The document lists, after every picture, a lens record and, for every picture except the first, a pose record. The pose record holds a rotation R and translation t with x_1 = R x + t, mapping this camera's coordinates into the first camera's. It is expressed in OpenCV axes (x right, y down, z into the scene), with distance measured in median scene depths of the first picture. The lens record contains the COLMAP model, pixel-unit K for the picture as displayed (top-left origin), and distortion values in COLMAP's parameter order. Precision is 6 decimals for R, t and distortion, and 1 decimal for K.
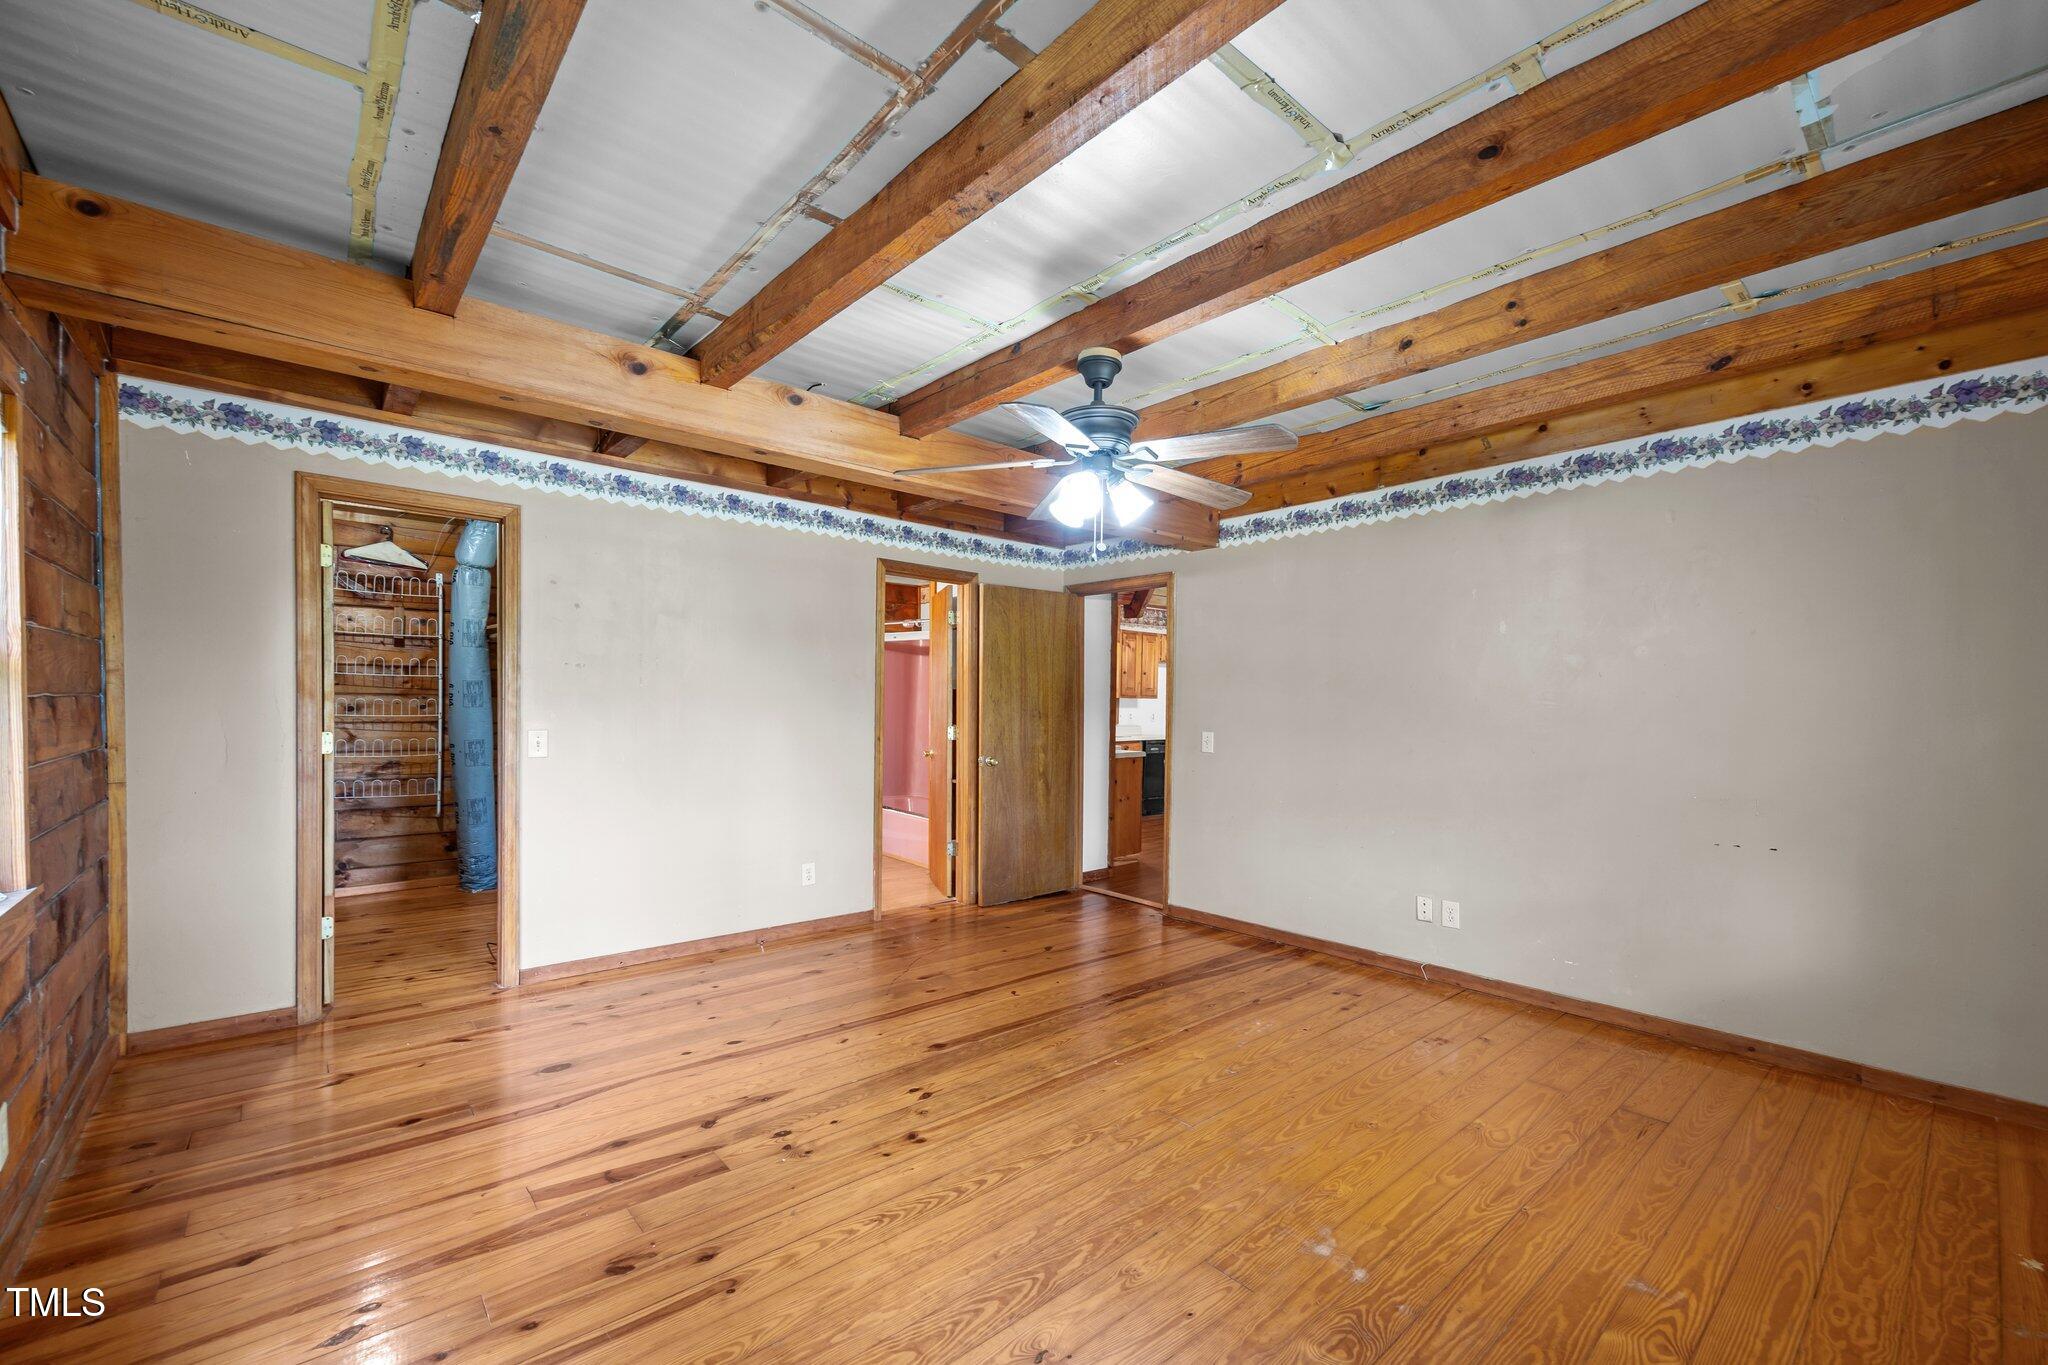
lens RADIAL K [[837.3, 0, 1026.7], [0, 837.3, 729.7], [0, 0, 1]] dist [0.001865, -0.000008]
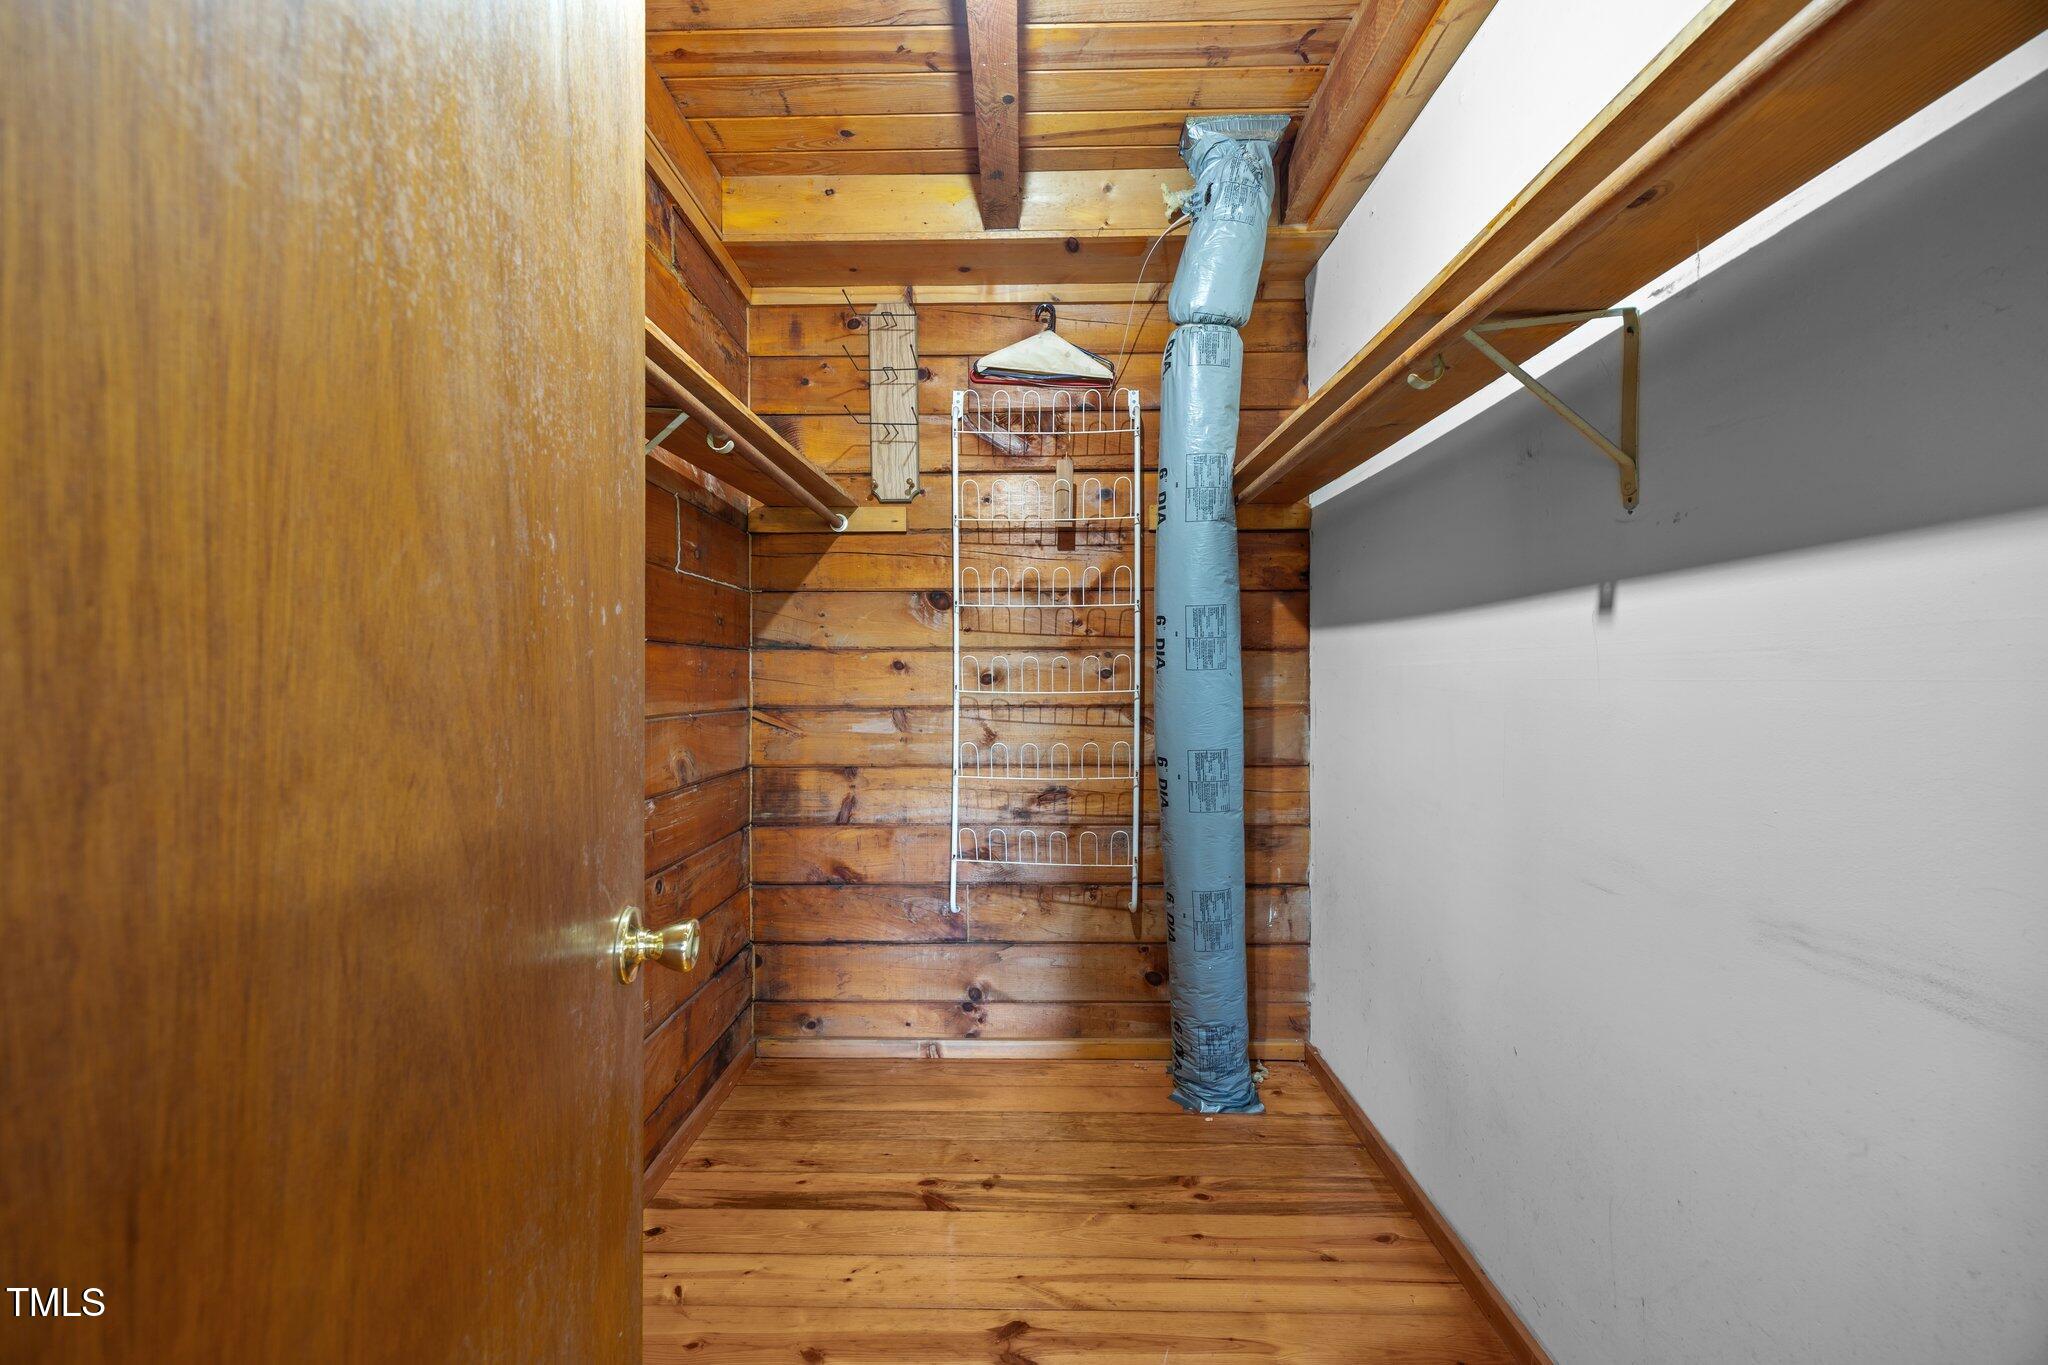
lens RADIAL K [[809.3, 0, 1015.0], [0, 809.3, 687.5], [0, 0, 1]] dist [0.006018, -0.000589]
pose [[0.740088, -0.011891, -0.672405, -0.460537], [-0.001463, 0.999813, -0.019292, -0.010694], [0.672508, 0.015261, 0.739932, 0.639972]]
